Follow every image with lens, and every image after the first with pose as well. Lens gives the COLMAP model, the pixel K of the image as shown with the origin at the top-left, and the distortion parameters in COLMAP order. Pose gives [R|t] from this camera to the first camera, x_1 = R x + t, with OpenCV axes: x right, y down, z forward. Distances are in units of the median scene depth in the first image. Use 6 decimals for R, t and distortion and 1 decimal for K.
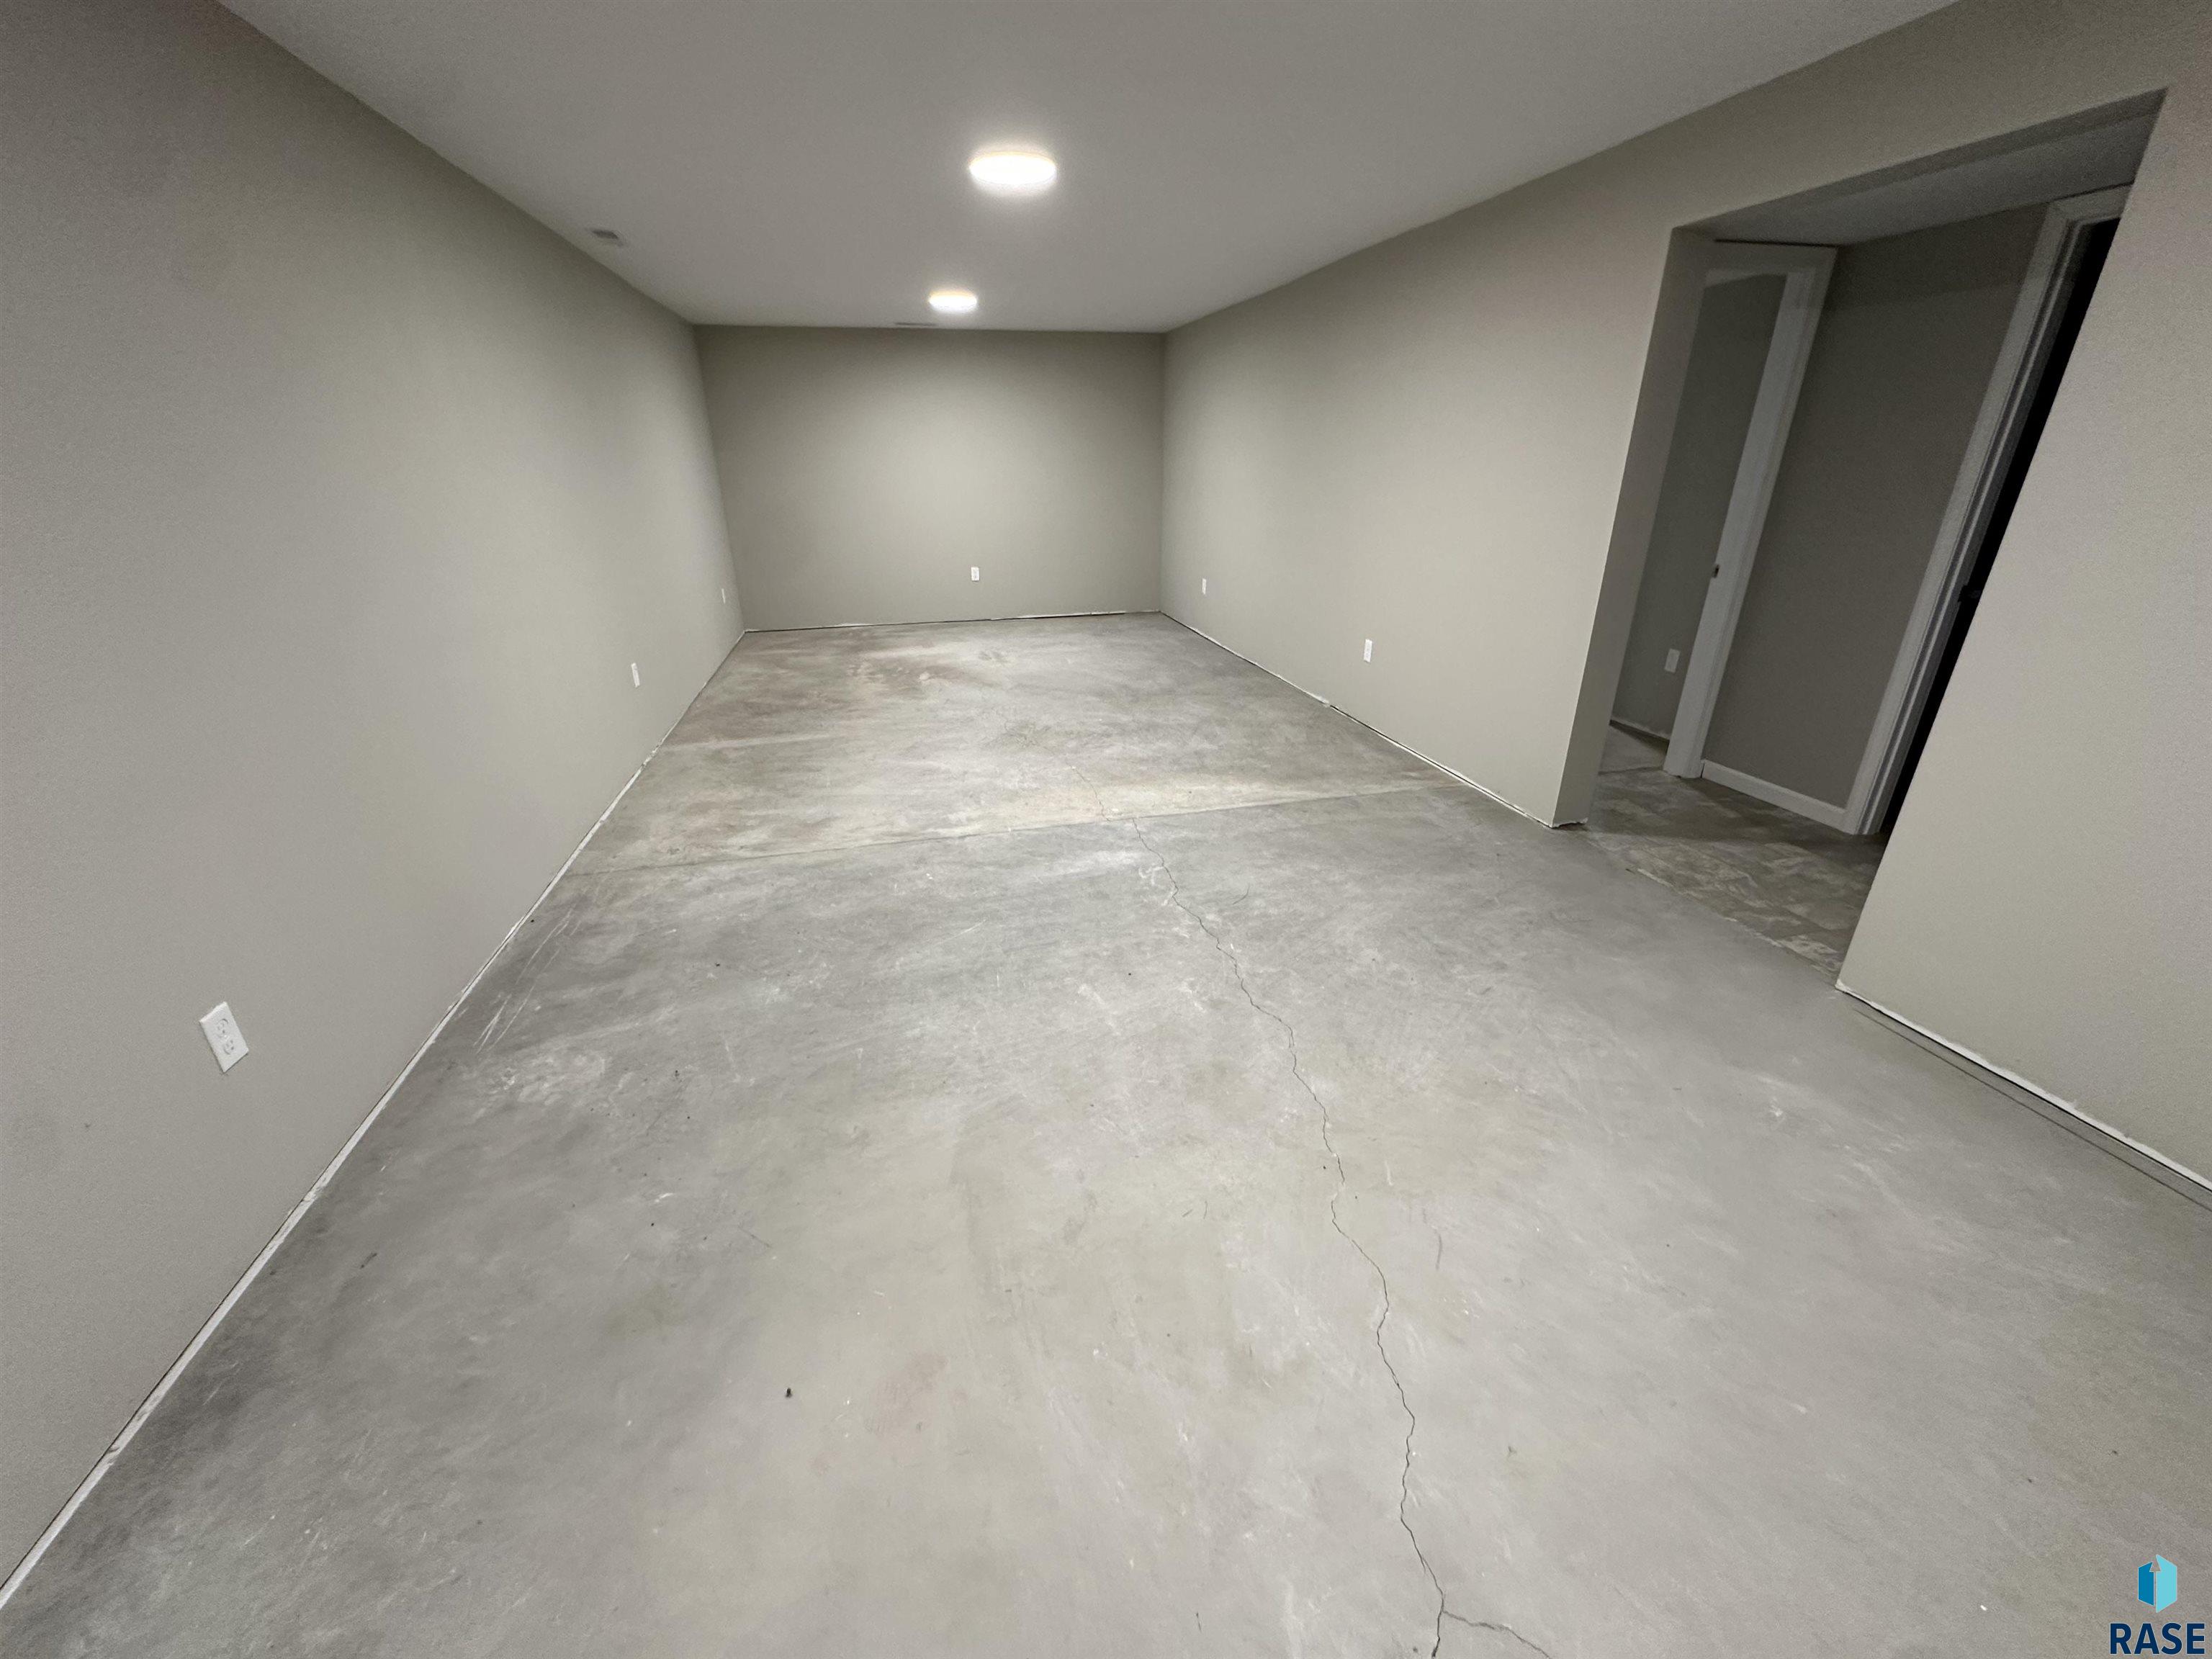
lens RADIAL K [[883.6, 0, 1103.5], [0, 883.6, 821.4], [0, 0, 1]] dist [-0.005693, 0.000858]
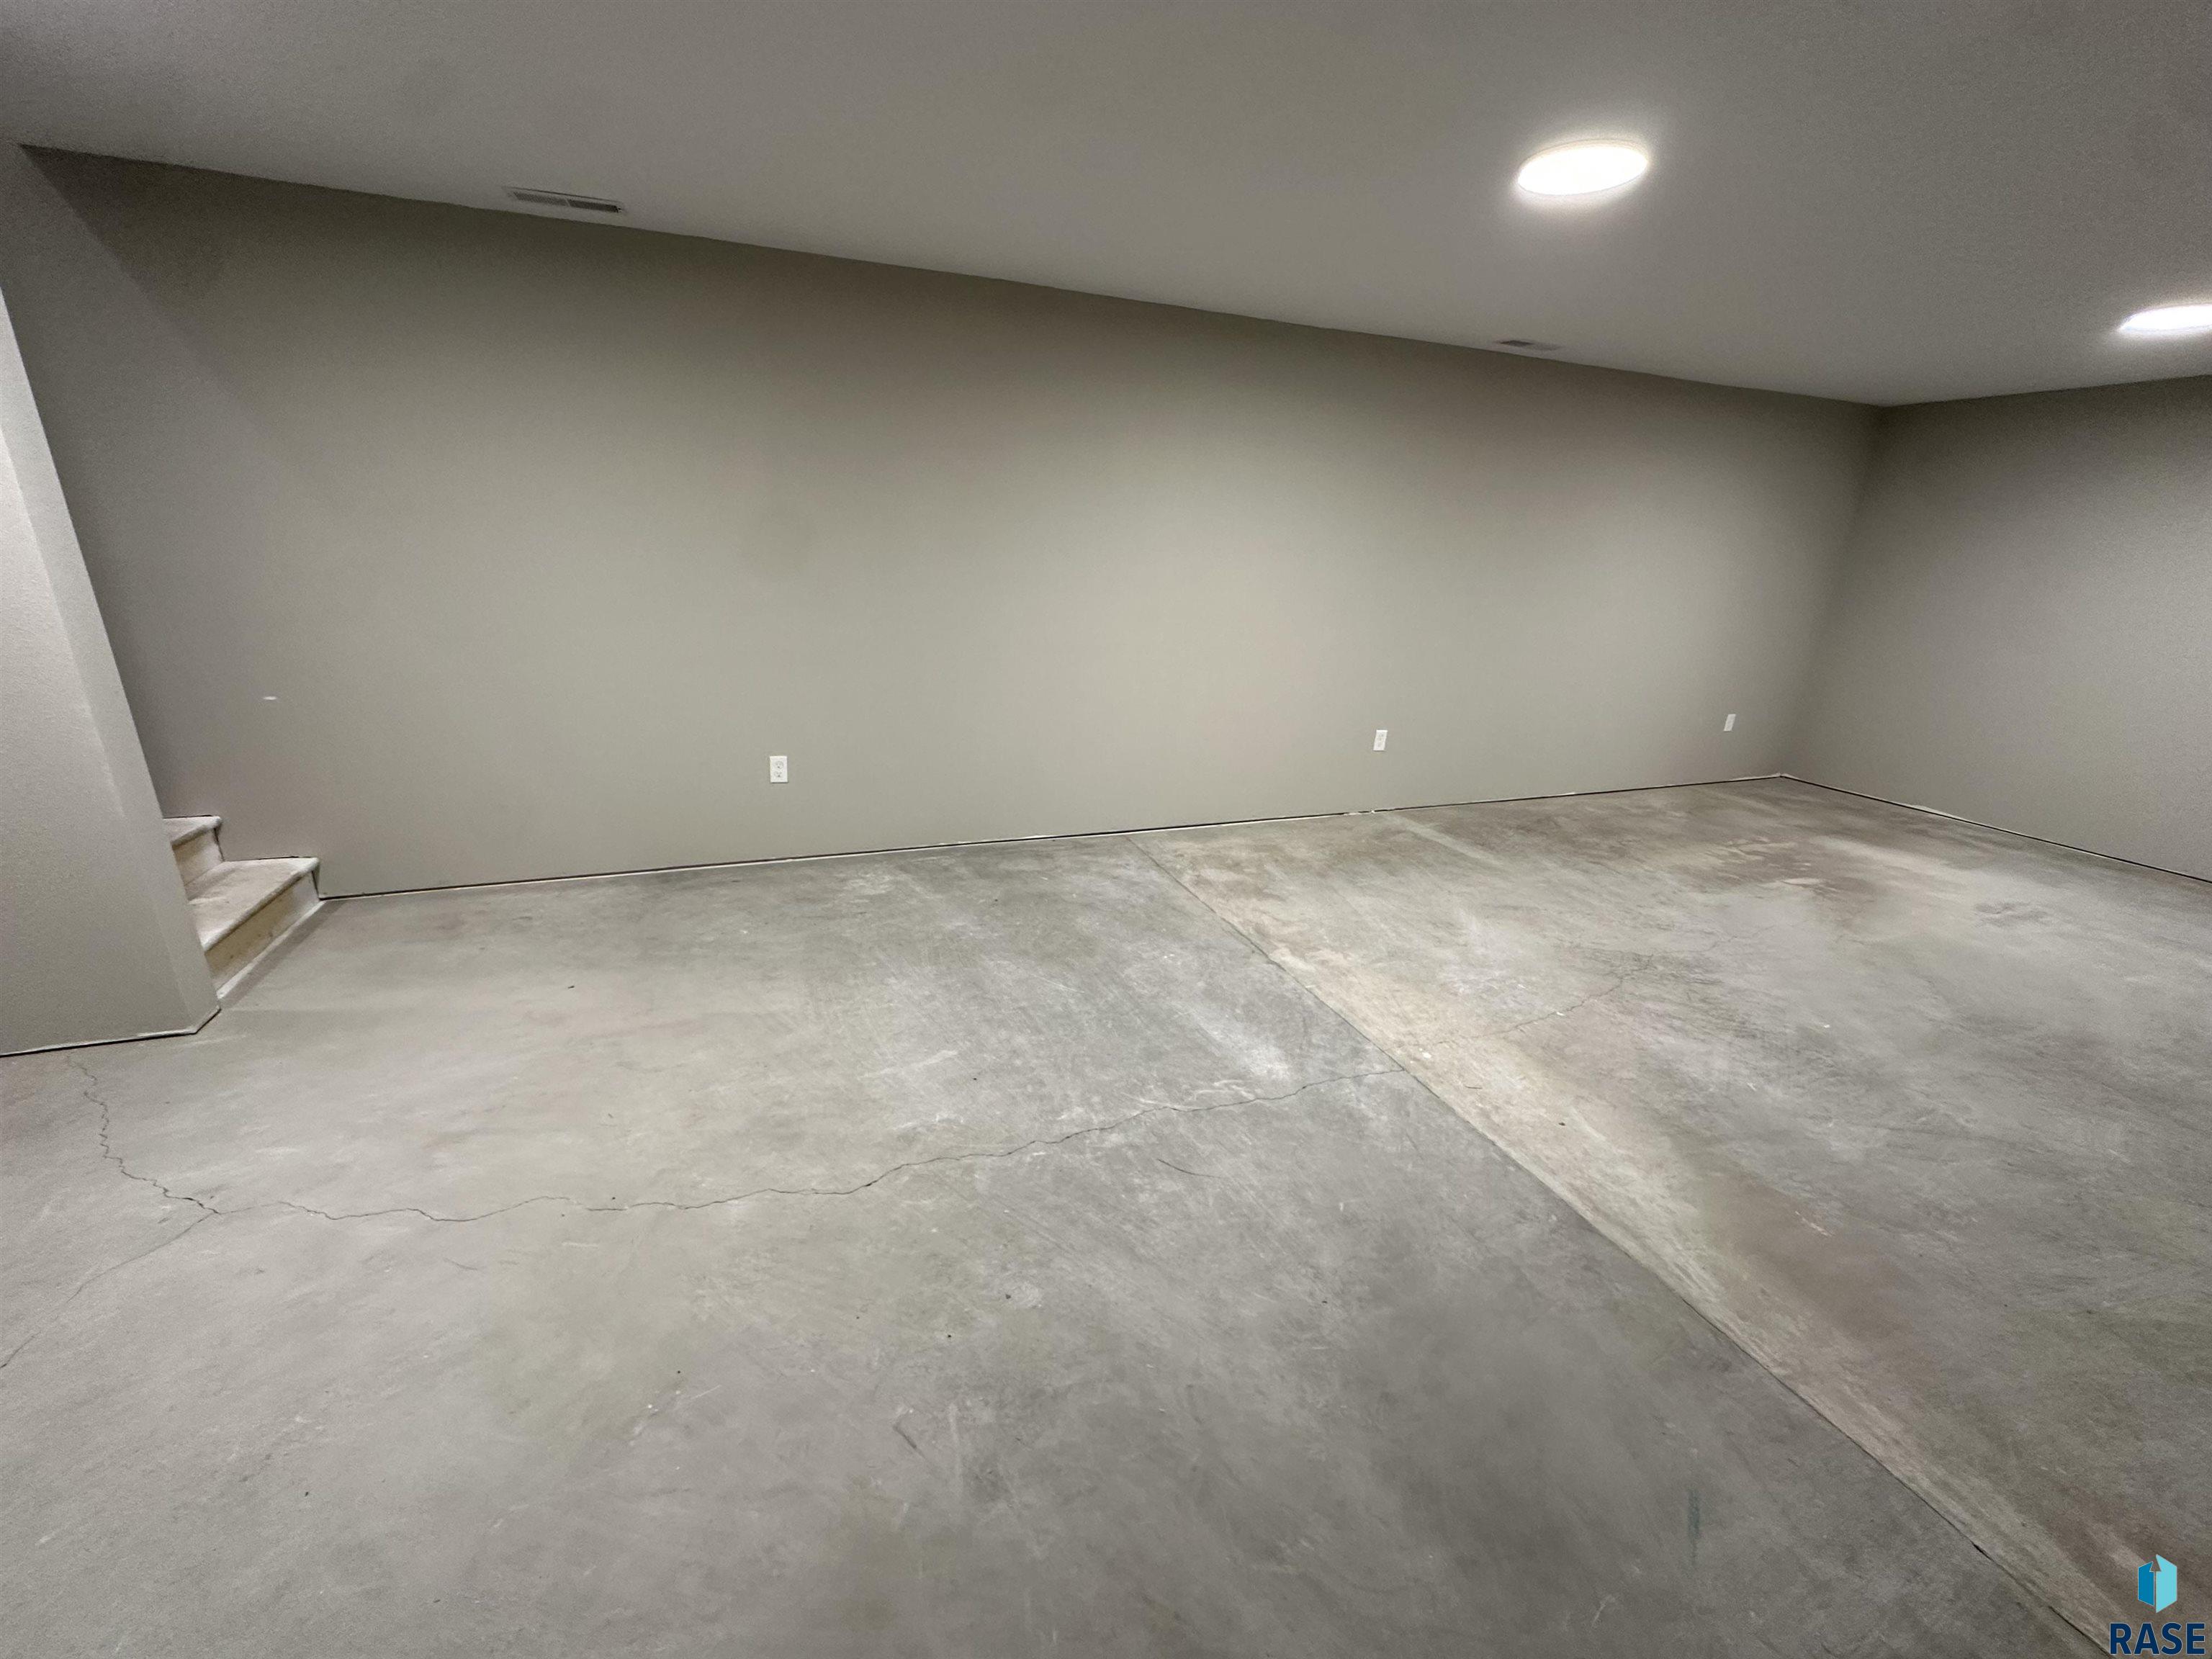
lens RADIAL K [[883.6, 0, 1101.9], [0, 883.6, 838.3], [0, 0, 1]] dist [-0.005693, 0.000858]
pose [[0.134577, 0.335359, -0.932429, 0.576693], [-0.418093, 0.872344, 0.253405, -0.234268], [0.898380, 0.355739, 0.257609, 0.558899]]
